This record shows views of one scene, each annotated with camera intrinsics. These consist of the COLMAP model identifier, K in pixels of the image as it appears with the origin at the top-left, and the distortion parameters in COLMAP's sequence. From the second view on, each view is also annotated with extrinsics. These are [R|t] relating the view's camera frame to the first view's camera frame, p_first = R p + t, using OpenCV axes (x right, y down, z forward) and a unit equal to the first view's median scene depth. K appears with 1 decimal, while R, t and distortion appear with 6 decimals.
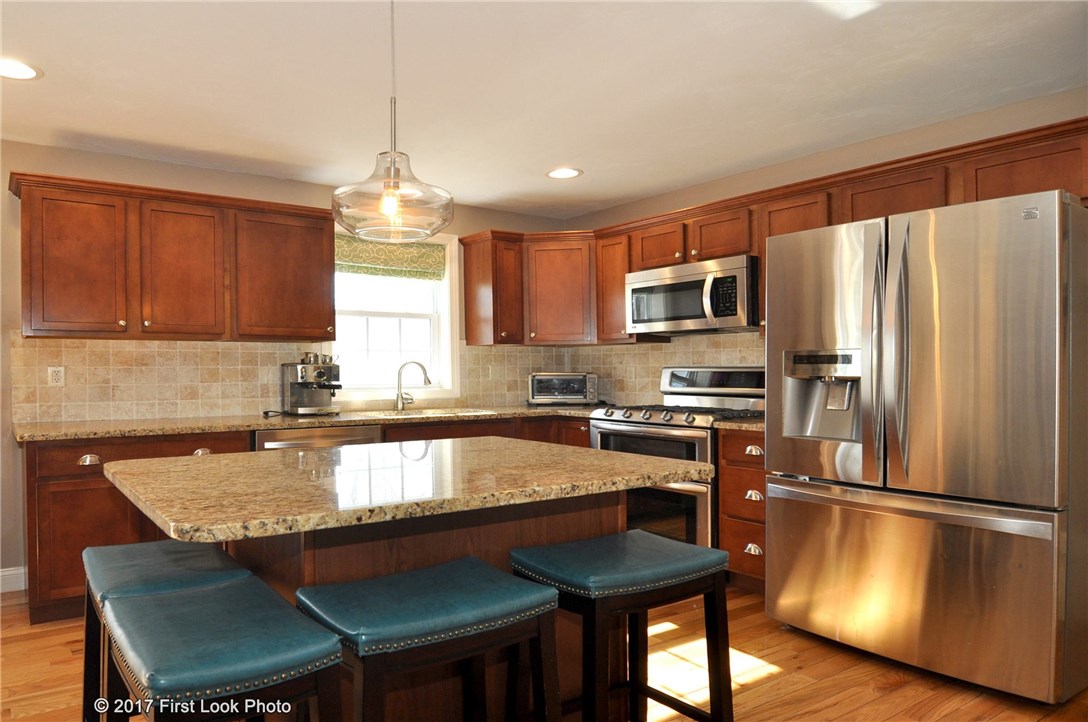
lens RADIAL K [[471.5, 0, 584.7], [0, 471.5, 365.1], [0, 0, 1]] dist [0.000546, 0.000106]
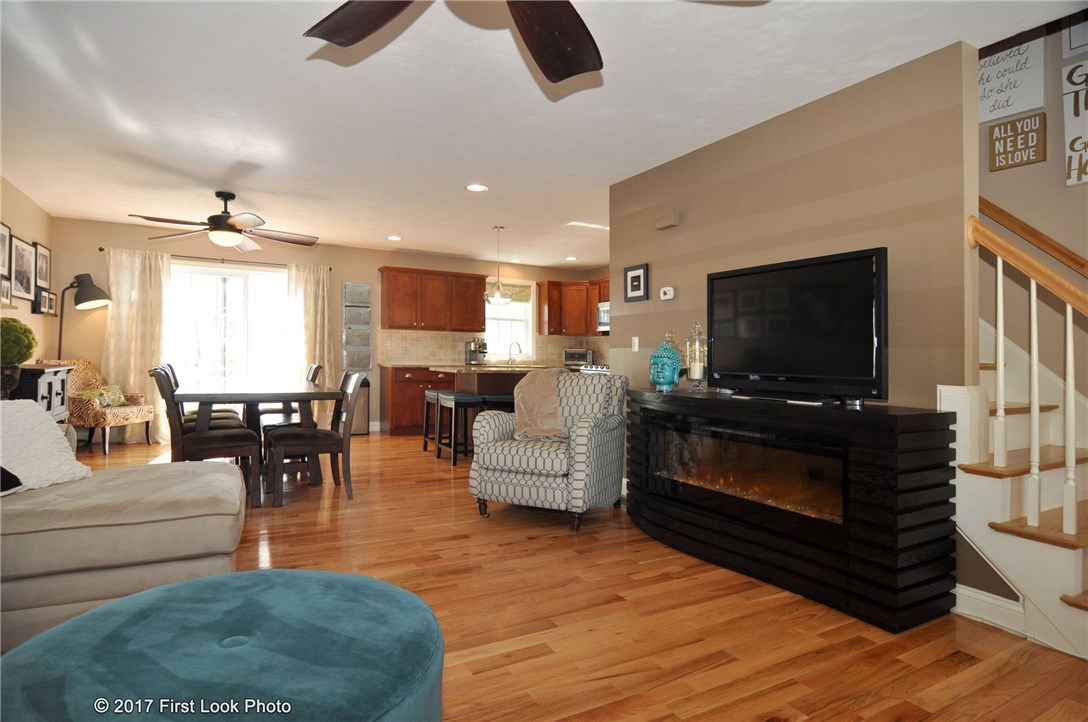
lens RADIAL K [[568.7, 0, 560.8], [0, 568.7, 352.9], [0, 0, 1]] dist [-0.002183, -0.009754]
pose [[0.996034, 0.022960, 0.085965, -0.373762], [-0.023215, 0.999729, 0.001960, 0.031651], [-0.085897, -0.003948, 0.996296, -1.625642]]
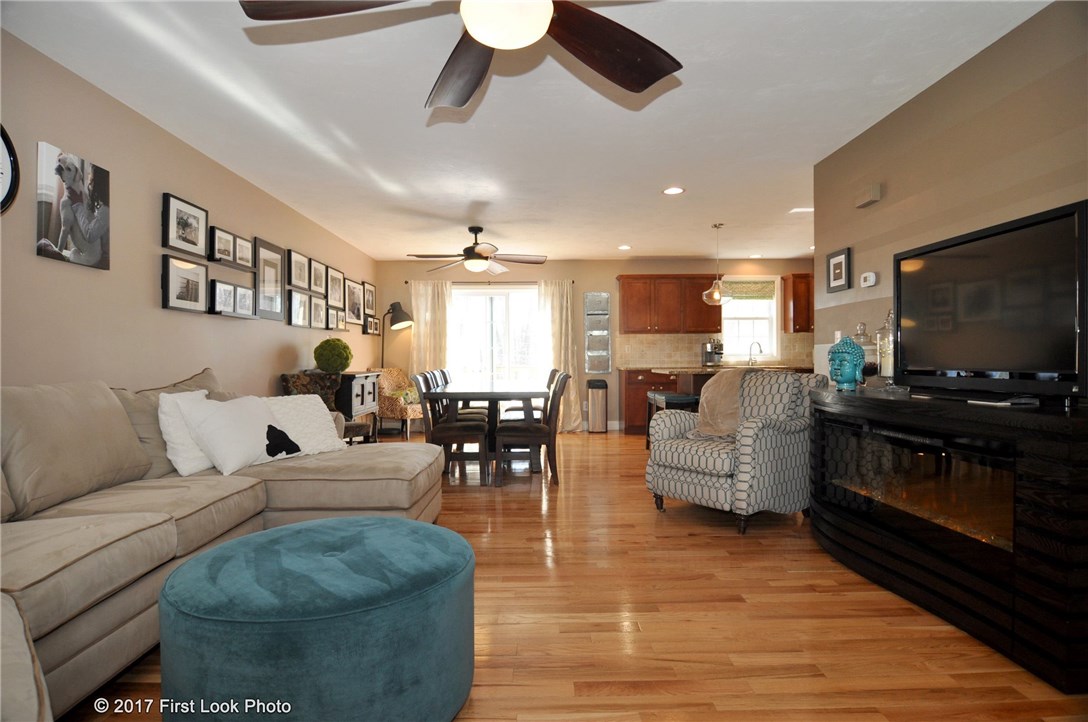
lens RADIAL K [[578.6, 0, 566.3], [0, 578.6, 366.4], [0, 0, 1]] dist [-0.004769, -0.012635]
pose [[0.920910, 0.002668, -0.389767, -0.134529], [0.007041, 0.999700, 0.023479, 0.034799], [0.389712, -0.024366, 0.920614, -1.655237]]
